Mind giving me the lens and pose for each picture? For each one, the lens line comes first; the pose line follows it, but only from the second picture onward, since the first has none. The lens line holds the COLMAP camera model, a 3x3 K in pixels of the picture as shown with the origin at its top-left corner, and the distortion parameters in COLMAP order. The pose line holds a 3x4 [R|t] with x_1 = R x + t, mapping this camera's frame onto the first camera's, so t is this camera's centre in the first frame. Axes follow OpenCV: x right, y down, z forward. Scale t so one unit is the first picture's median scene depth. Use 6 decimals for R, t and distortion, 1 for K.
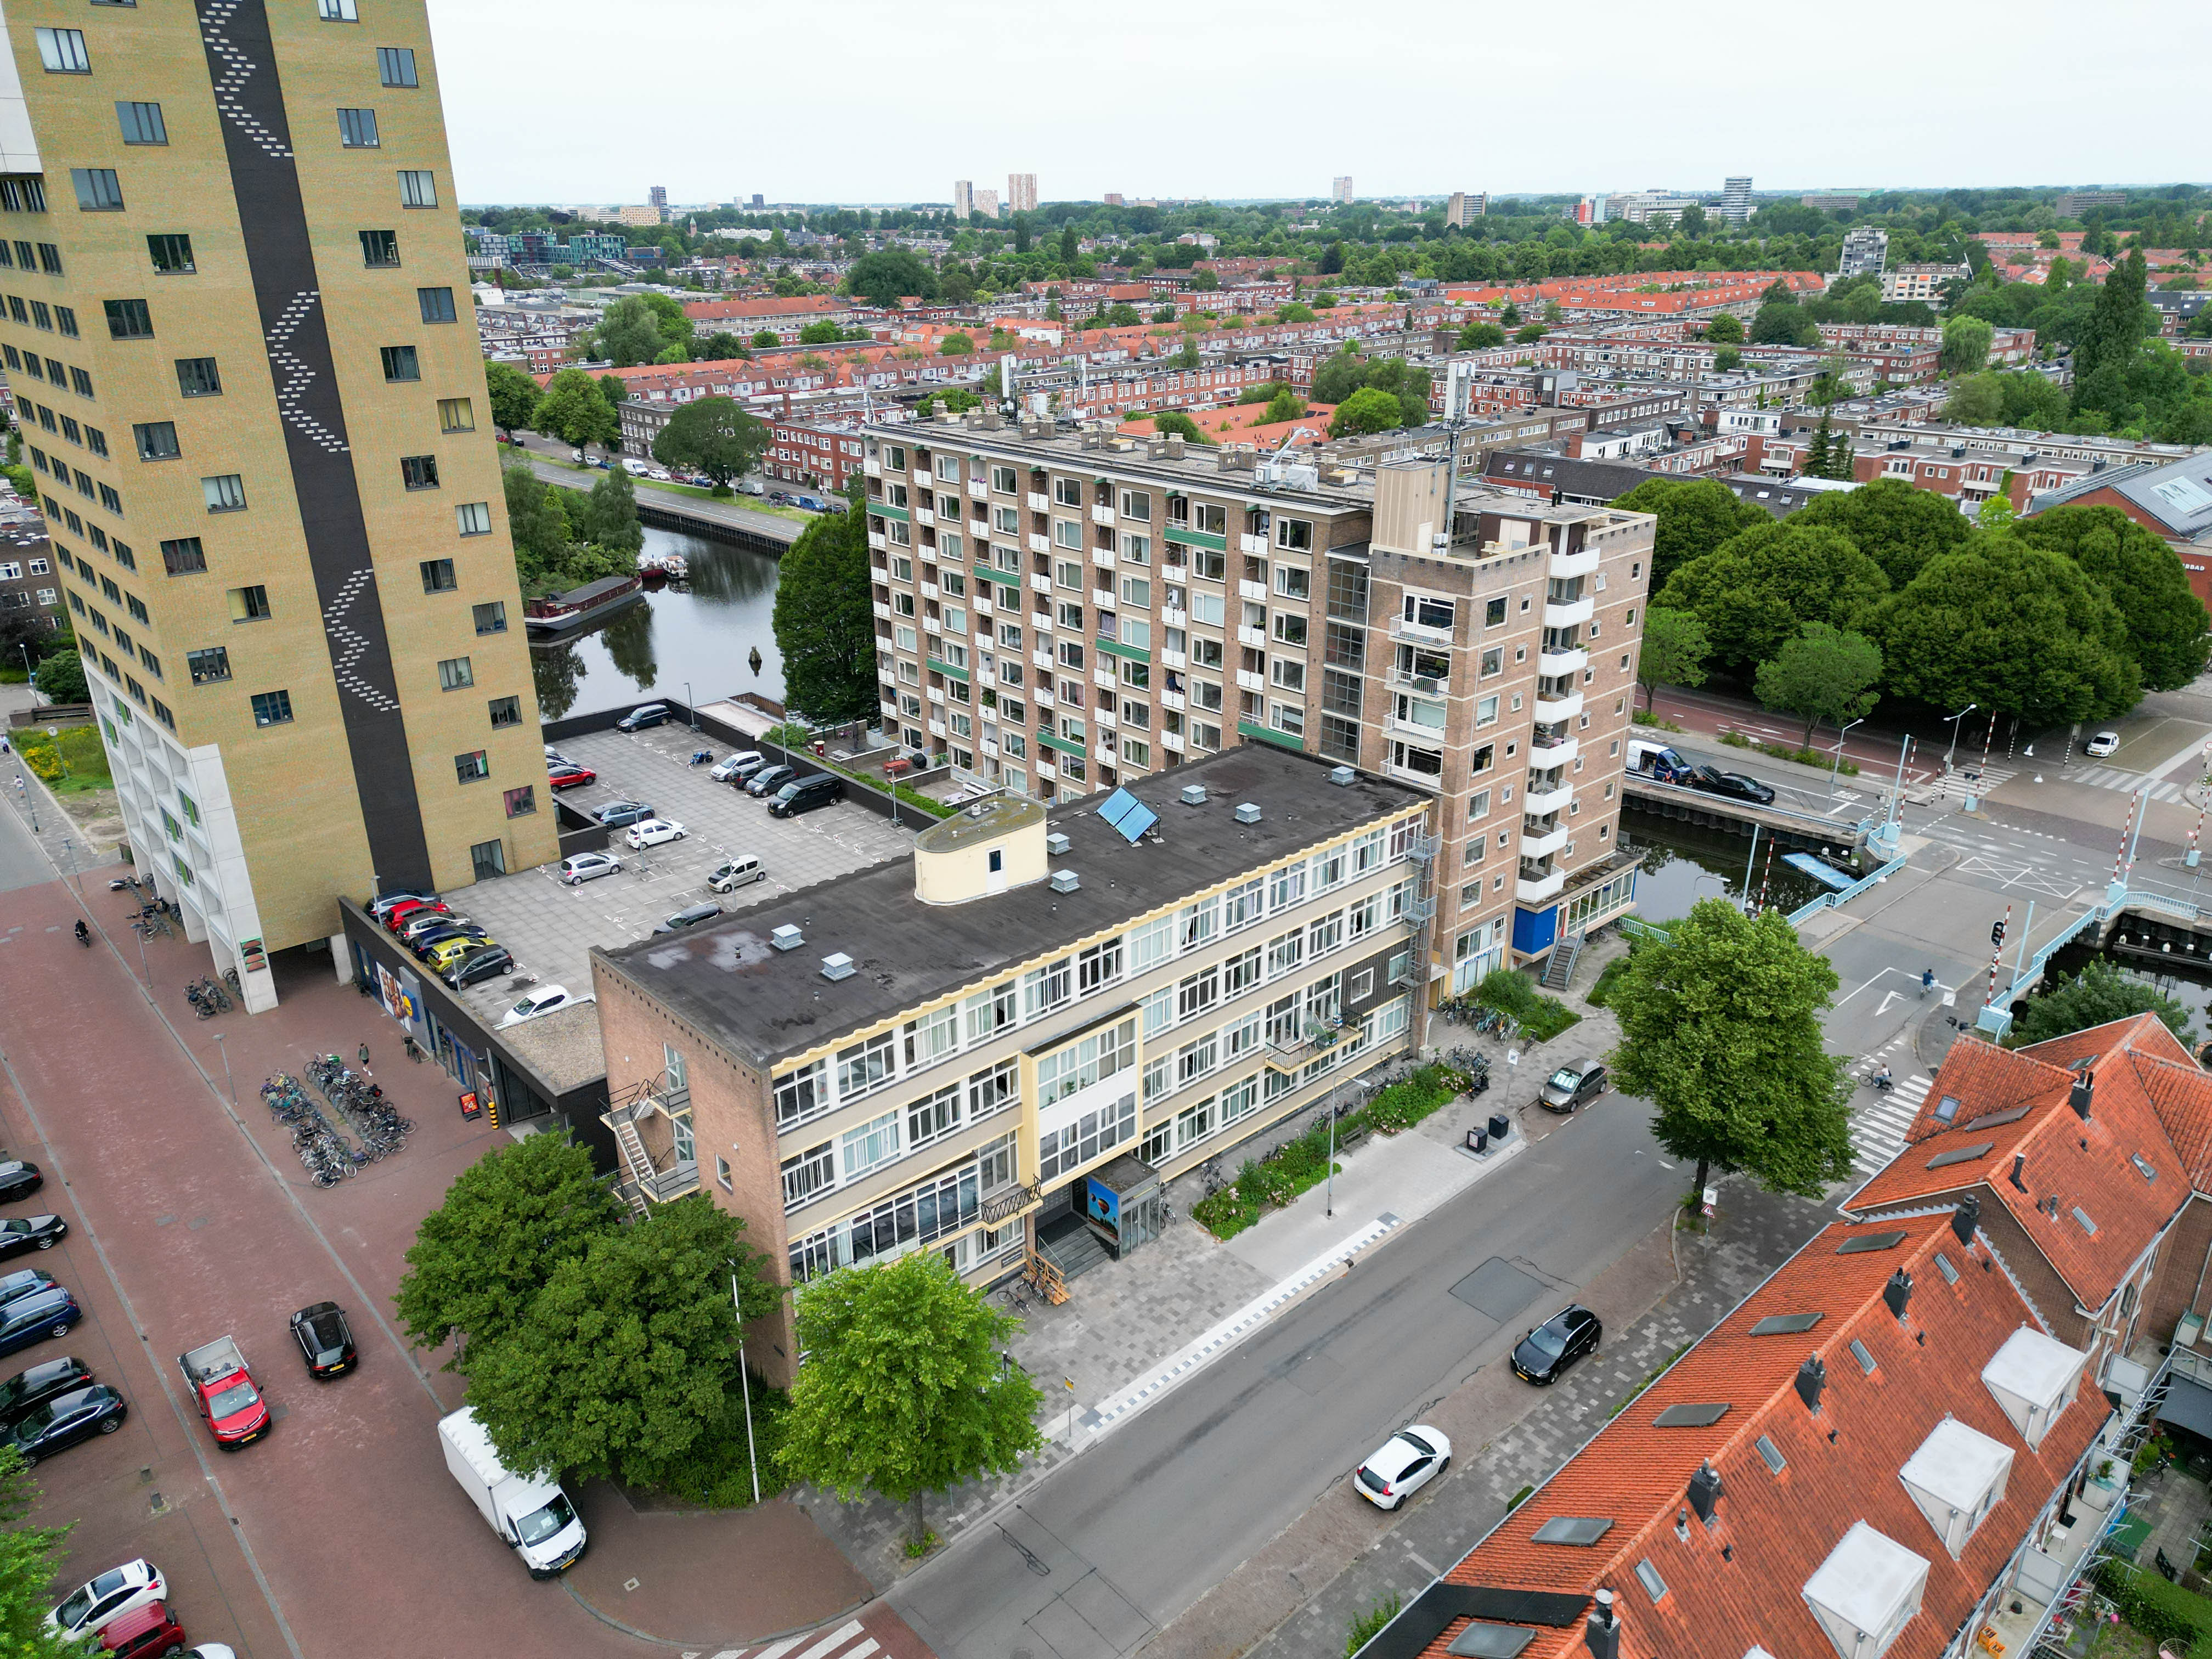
lens RADIAL K [[1526.0, 0, 1106.0], [0, 1526.0, 829.5], [0, 0, 1]] dist [0.090456, -0.086726]
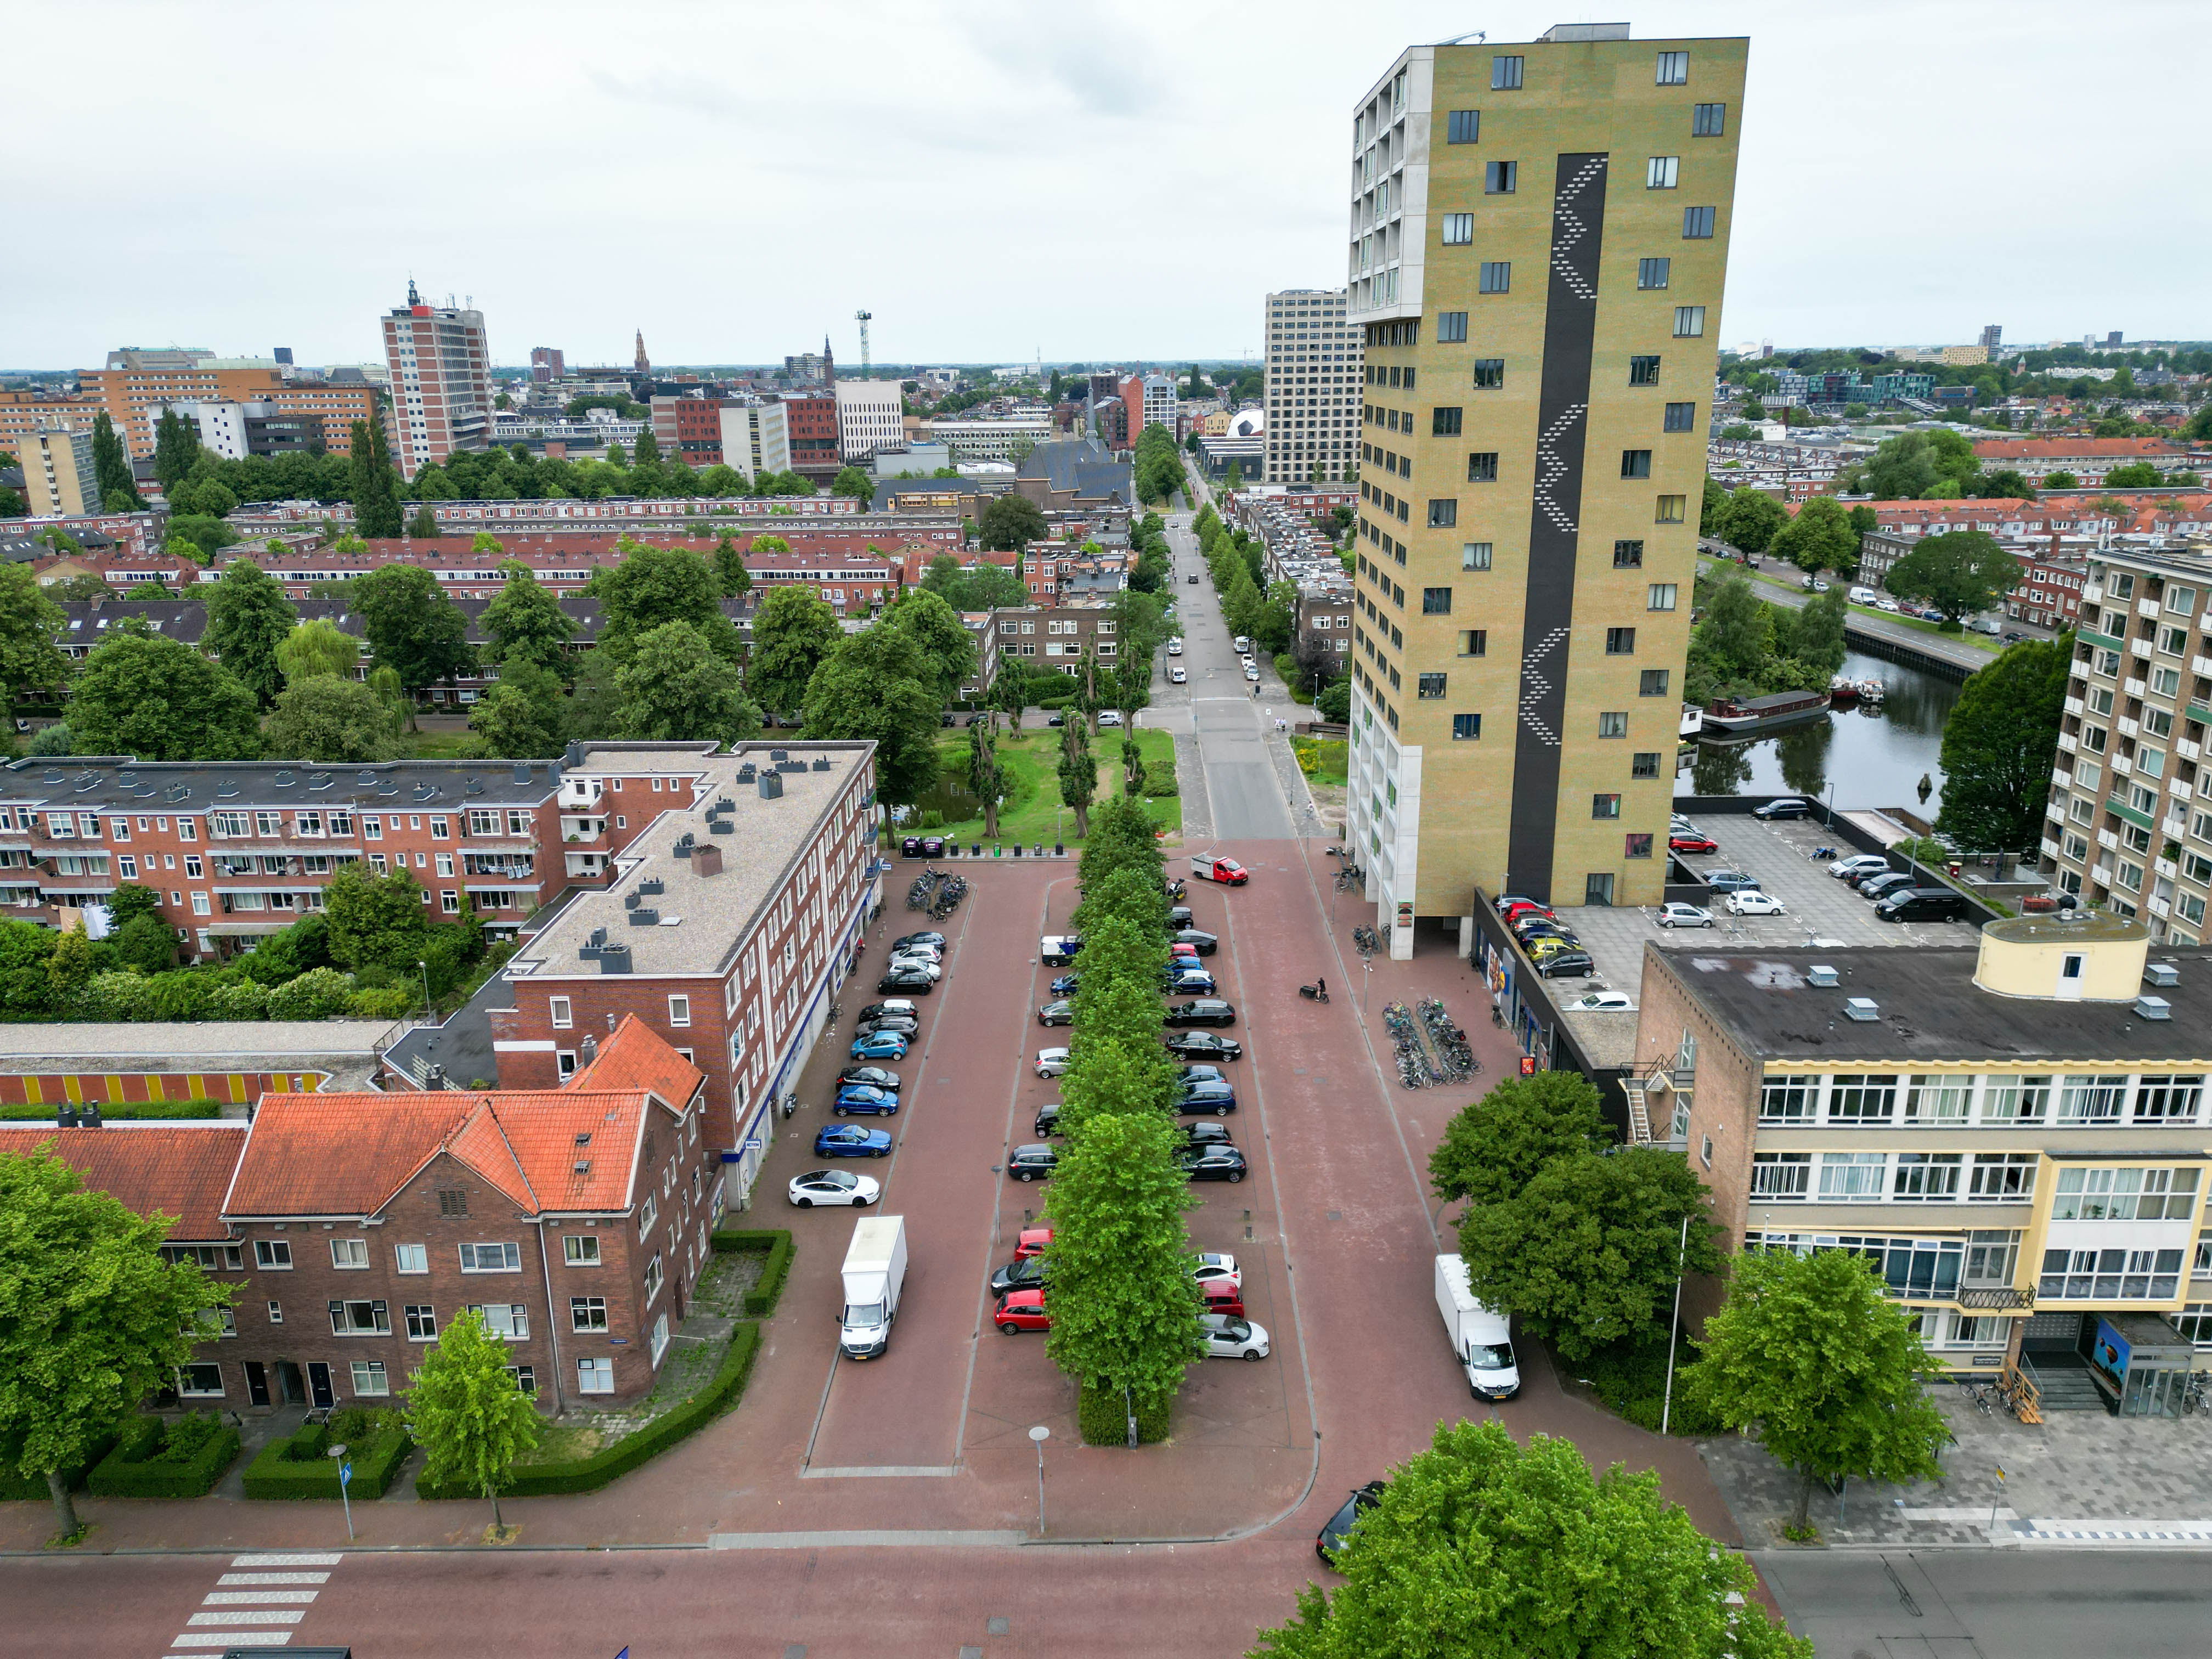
lens RADIAL K [[1641.8, 0, 1106.0], [0, 1641.8, 829.5], [0, 0, 1]] dist [0.061340, -0.070570]
pose [[0.734184, 0.183424, -0.653704, 0.119564], [-0.249356, 0.968376, -0.008337, 0.078183], [0.631502, 0.169126, 0.756704, -0.155256]]
